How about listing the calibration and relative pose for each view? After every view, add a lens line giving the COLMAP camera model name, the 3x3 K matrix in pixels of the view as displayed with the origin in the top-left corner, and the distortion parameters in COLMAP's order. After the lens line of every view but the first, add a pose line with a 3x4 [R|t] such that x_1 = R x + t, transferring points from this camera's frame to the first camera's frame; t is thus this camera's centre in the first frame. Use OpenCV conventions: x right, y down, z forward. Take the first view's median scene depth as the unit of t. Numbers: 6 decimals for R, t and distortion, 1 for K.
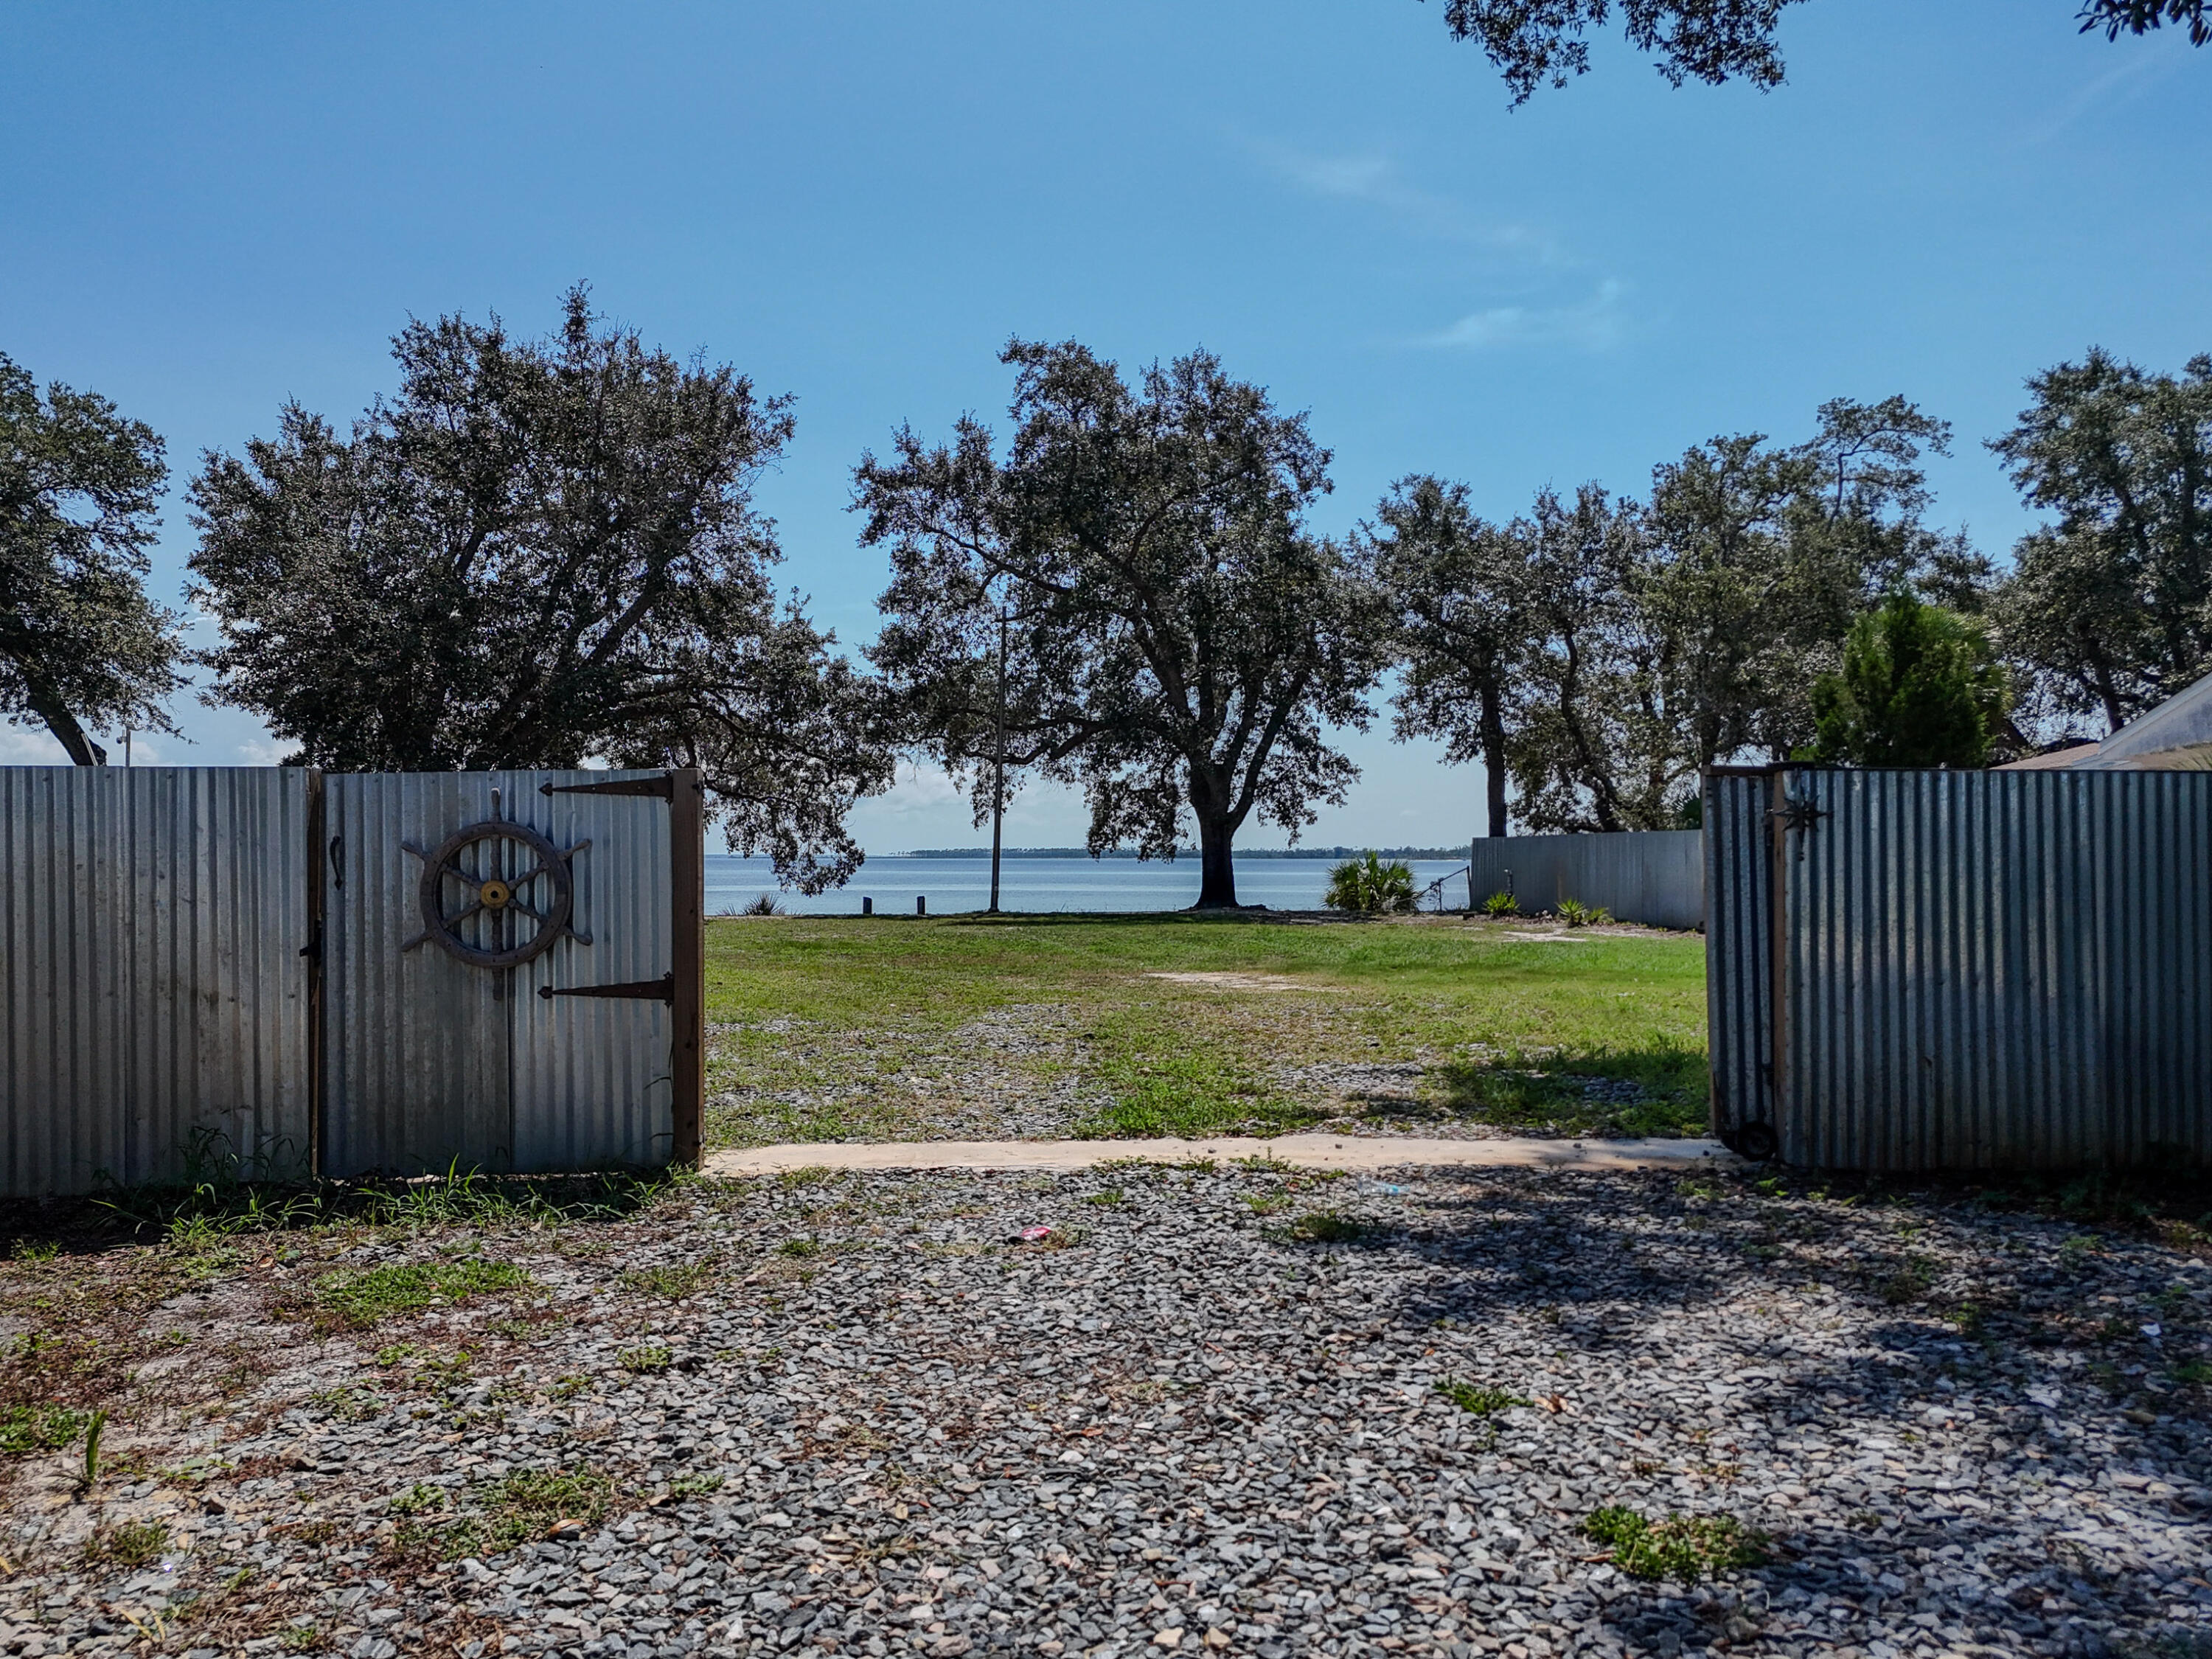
lens RADIAL K [[1598.3, 0, 1103.8], [0, 1598.3, 819.7], [0, 0, 1]] dist [0.110054, -0.104582]
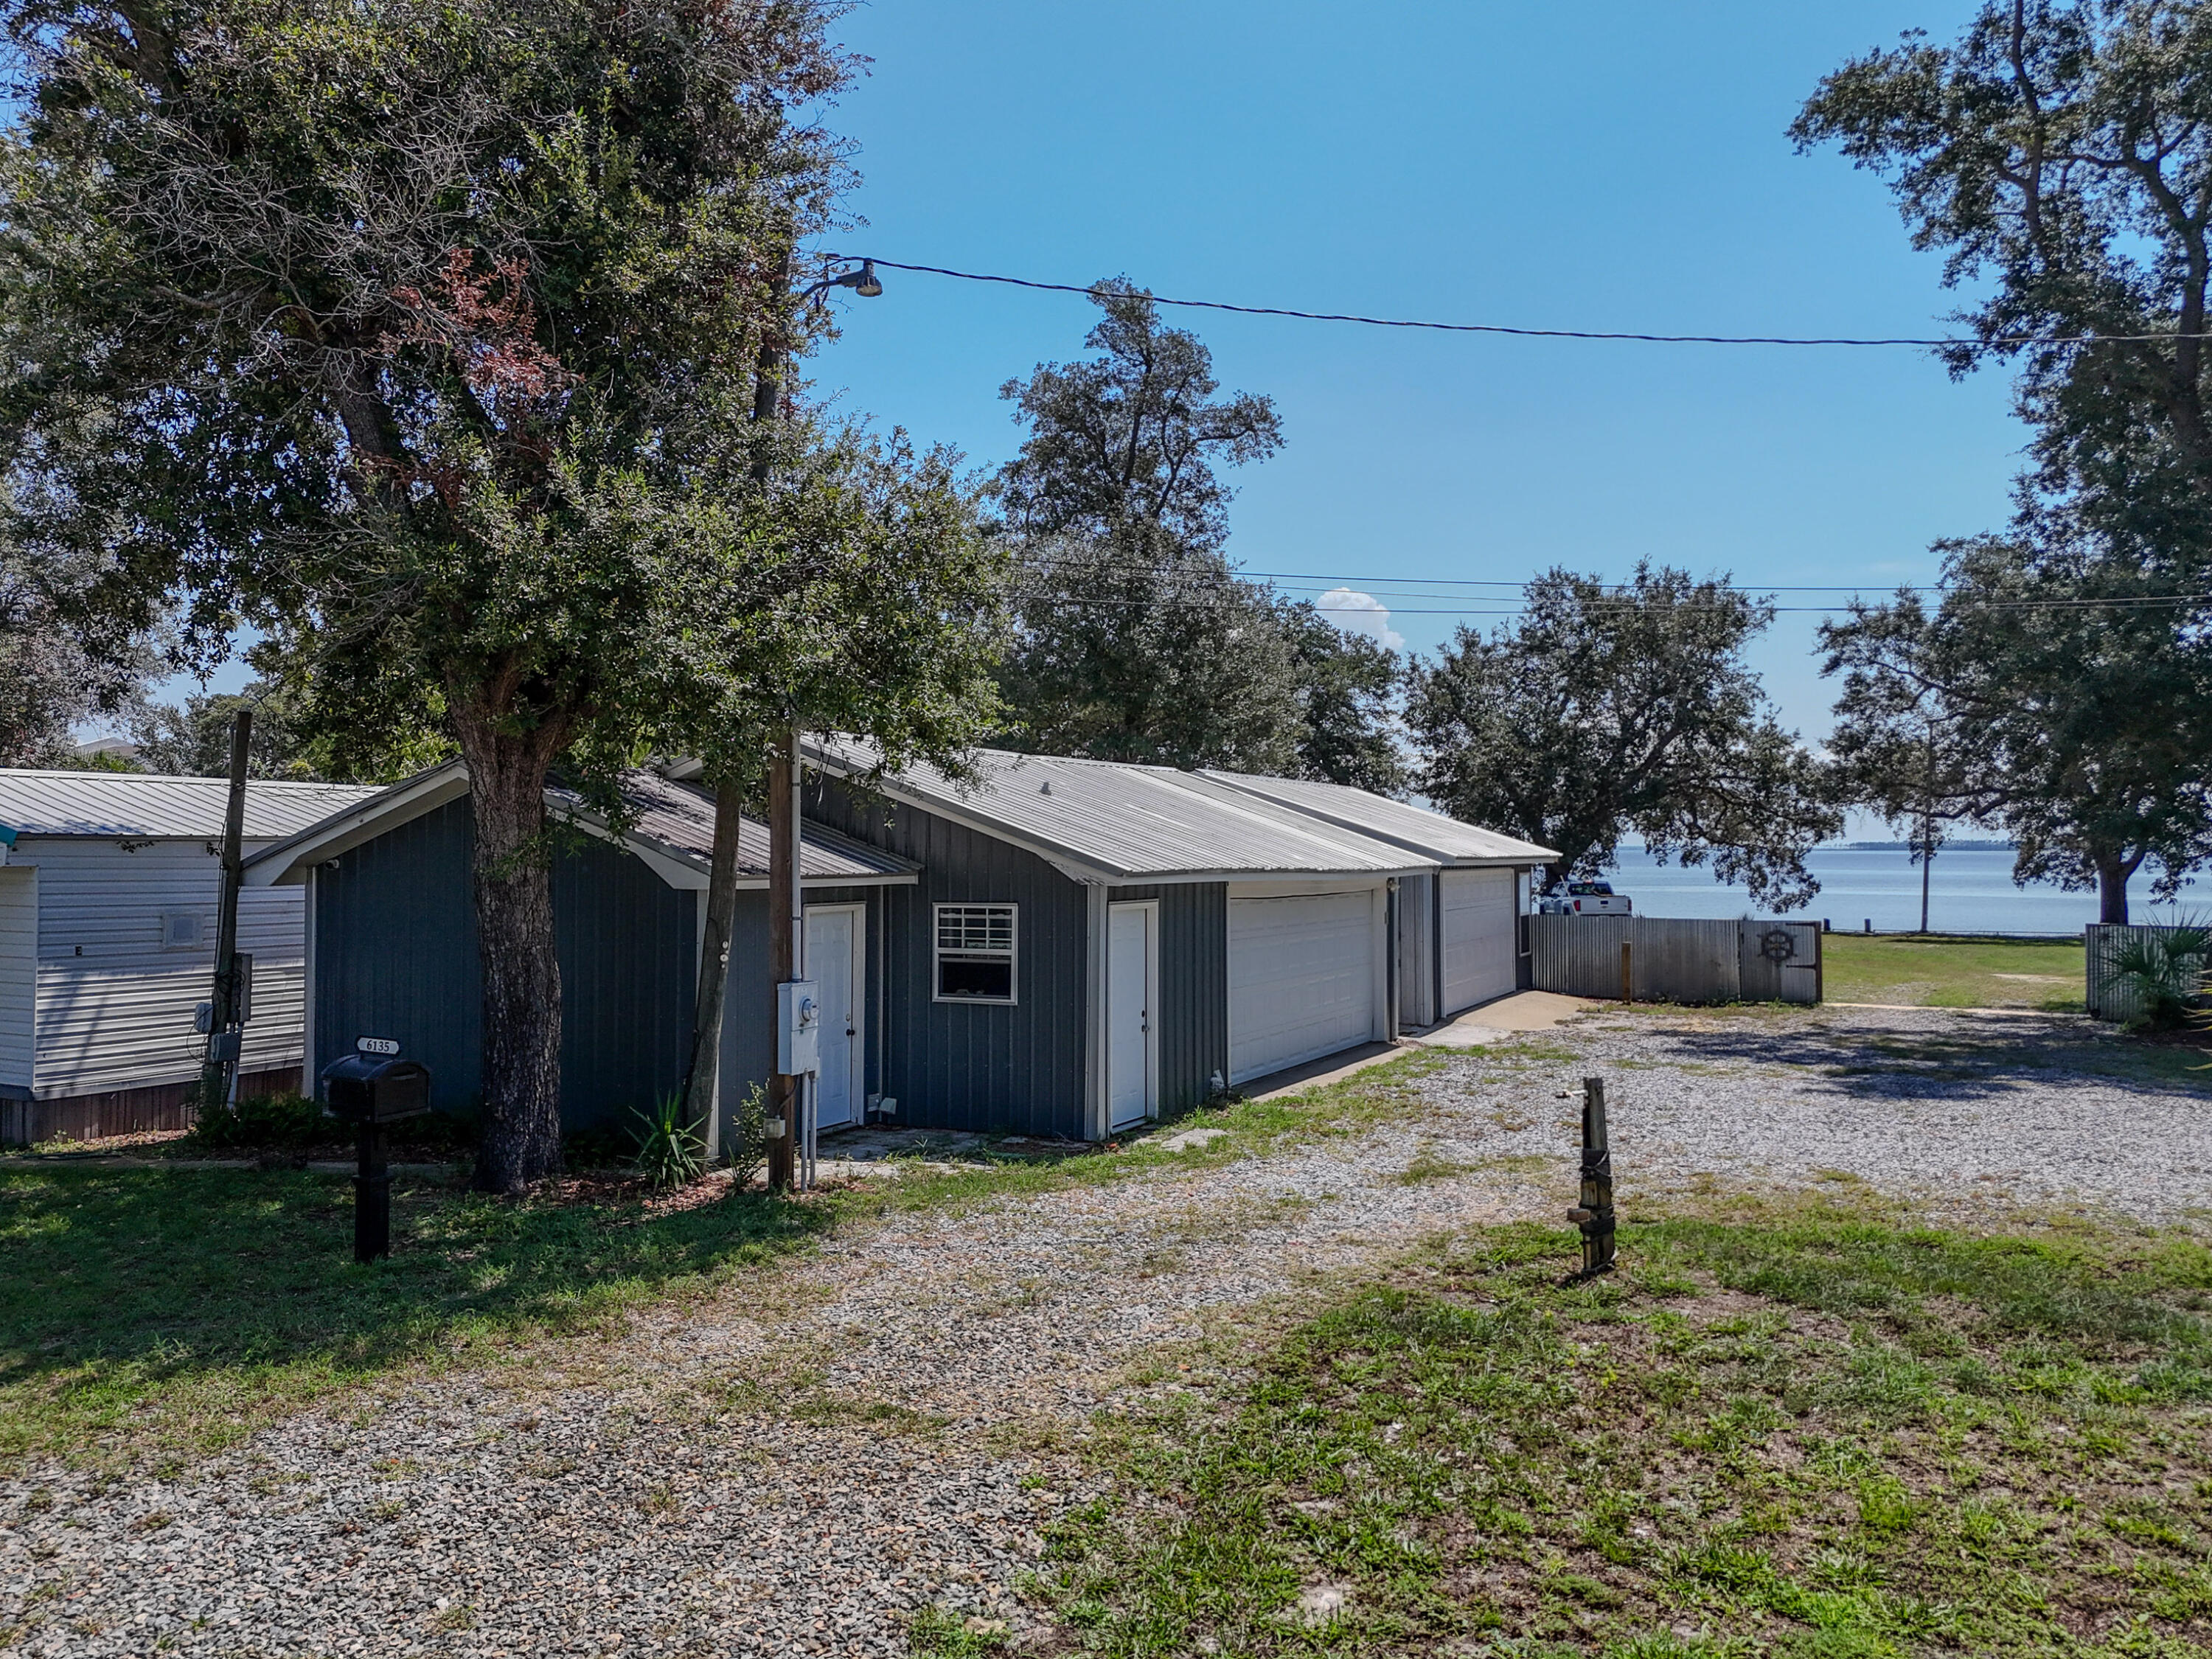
lens RADIAL K [[1575.0, 0, 1106.8], [0, 1575.0, 846.3], [0, 0, 1]] dist [0.056431, -0.050721]
pose [[0.848862, -0.001407, -0.528613, 0.062514], [0.012285, 0.999779, 0.017065, -0.050829], [0.528472, -0.020980, 0.848692, -0.582104]]
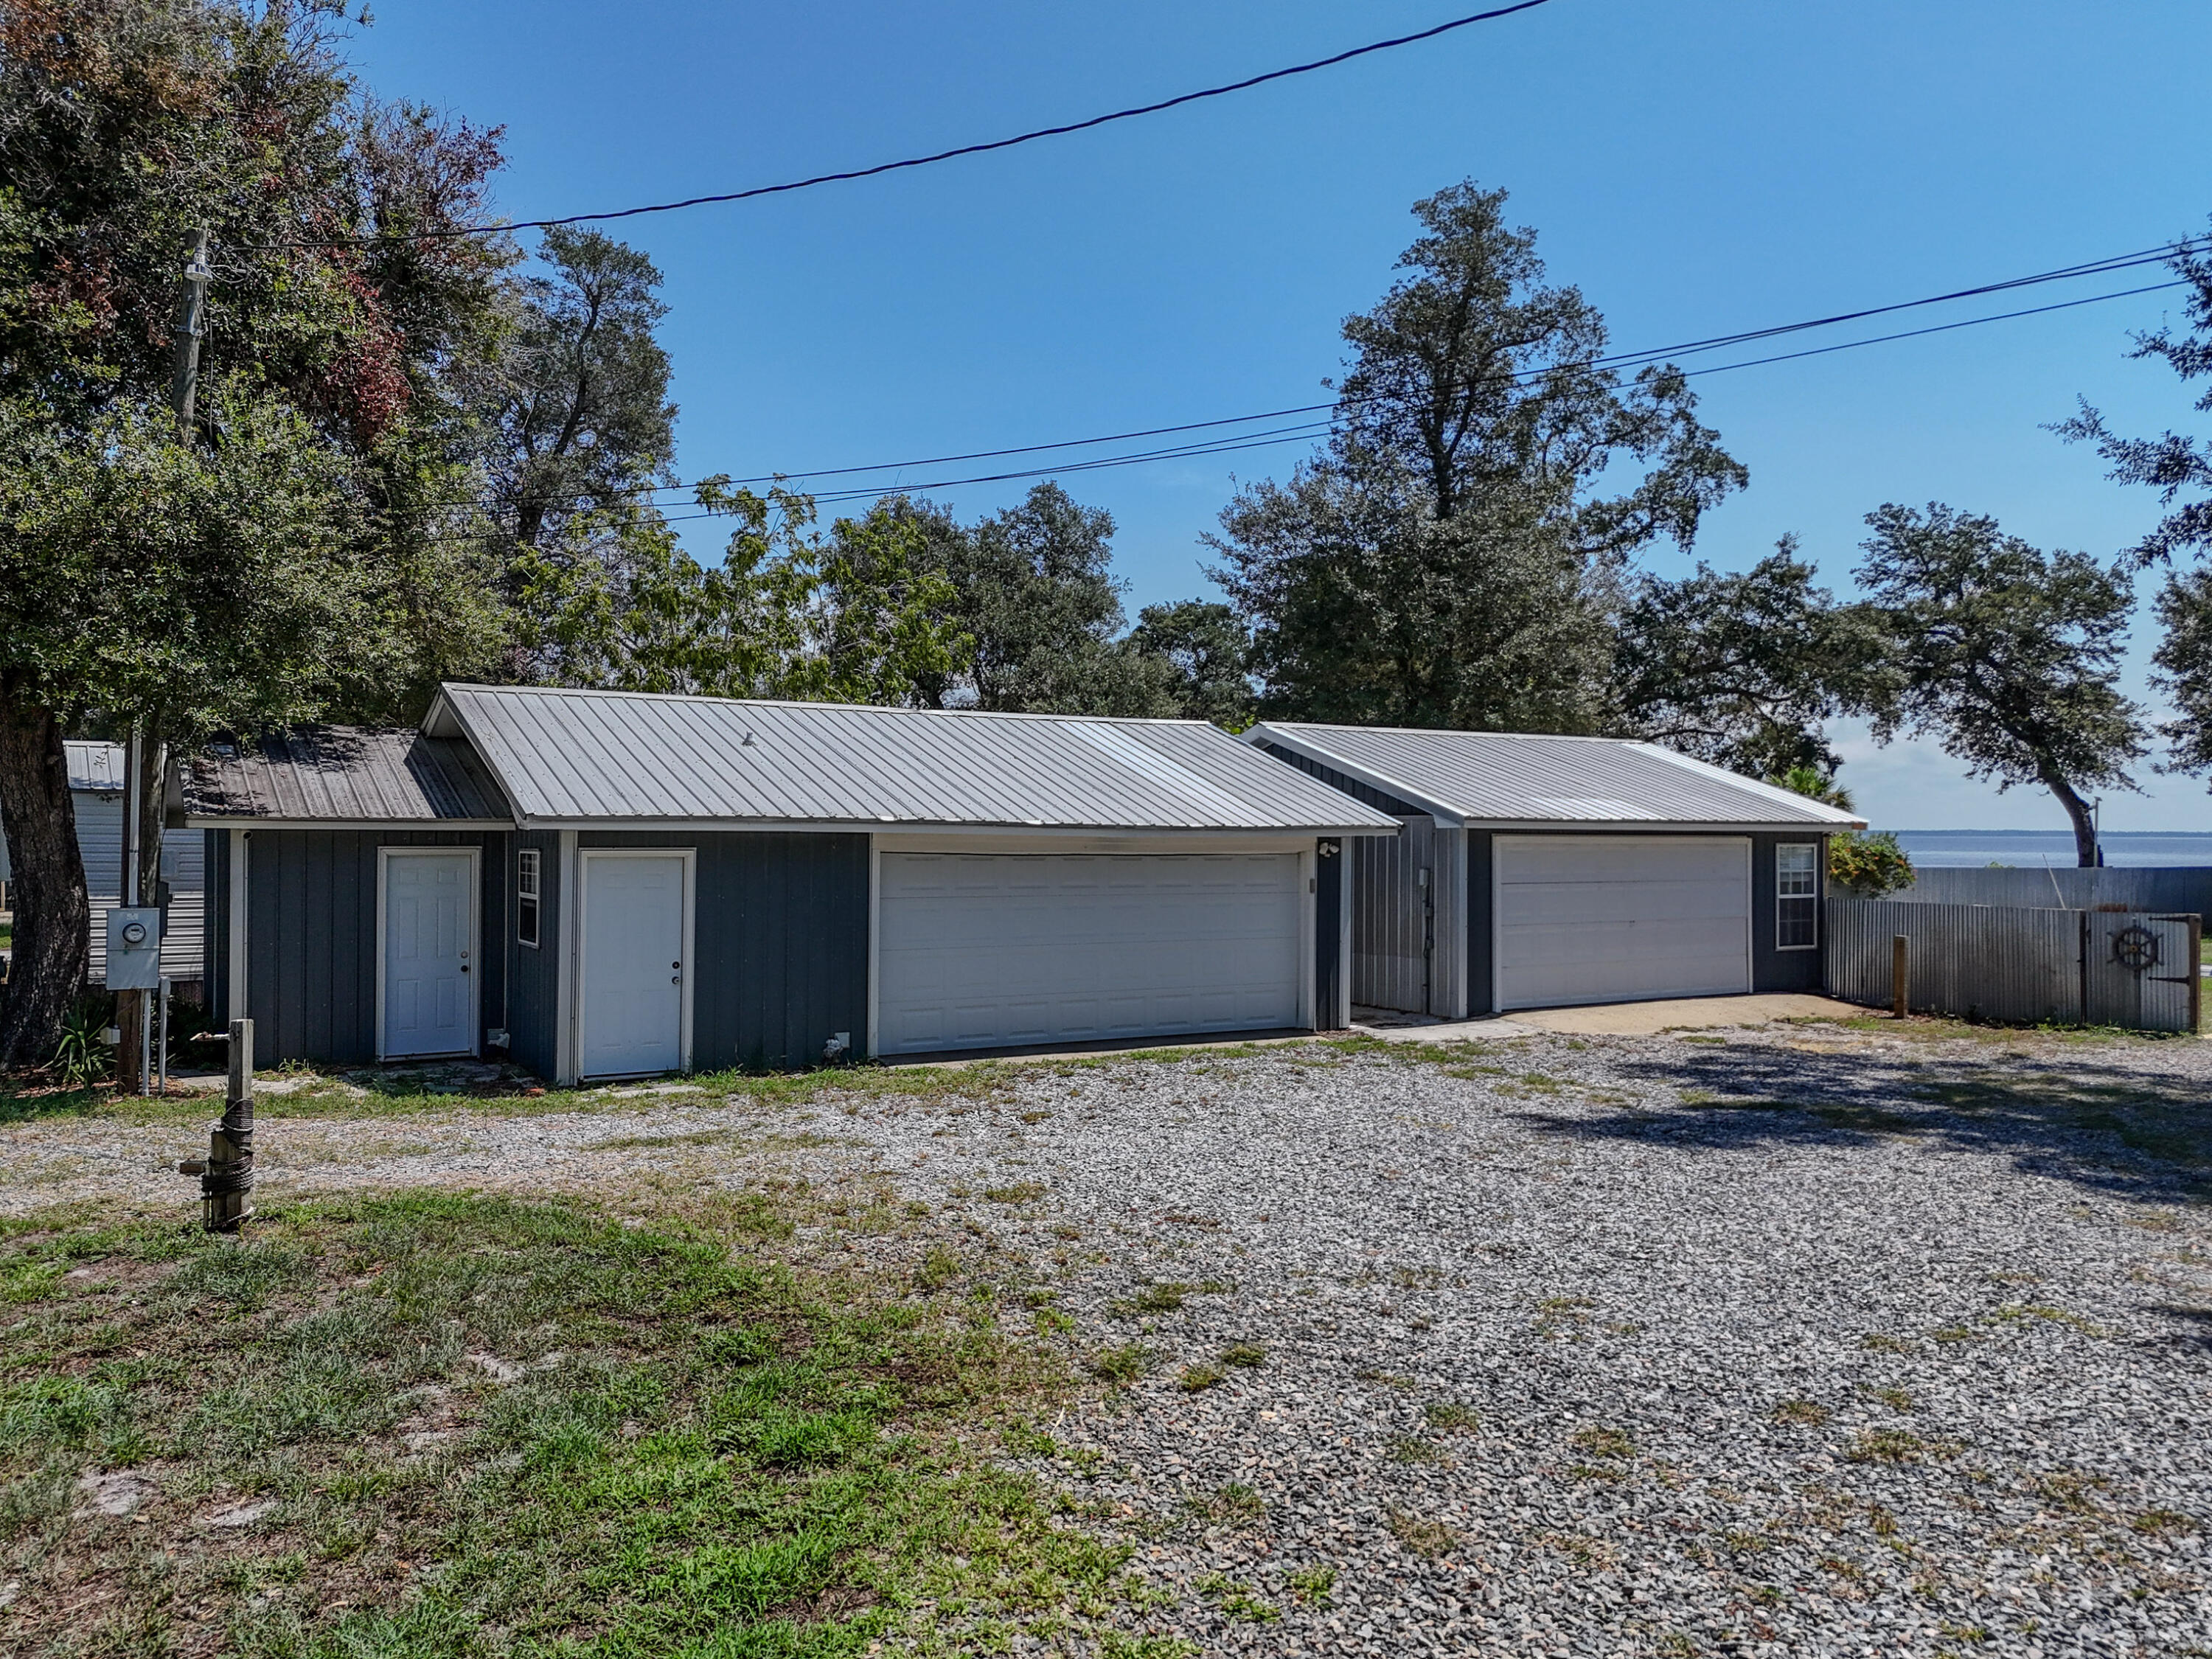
lens RADIAL K [[1575.0, 0, 1106.8], [0, 1575.0, 846.3], [0, 0, 1]] dist [0.056431, -0.050721]
pose [[0.436988, 0.008857, -0.899424, 0.238956], [0.016922, 0.999694, 0.018066, -0.037401], [0.899308, -0.023115, 0.436704, -0.338064]]
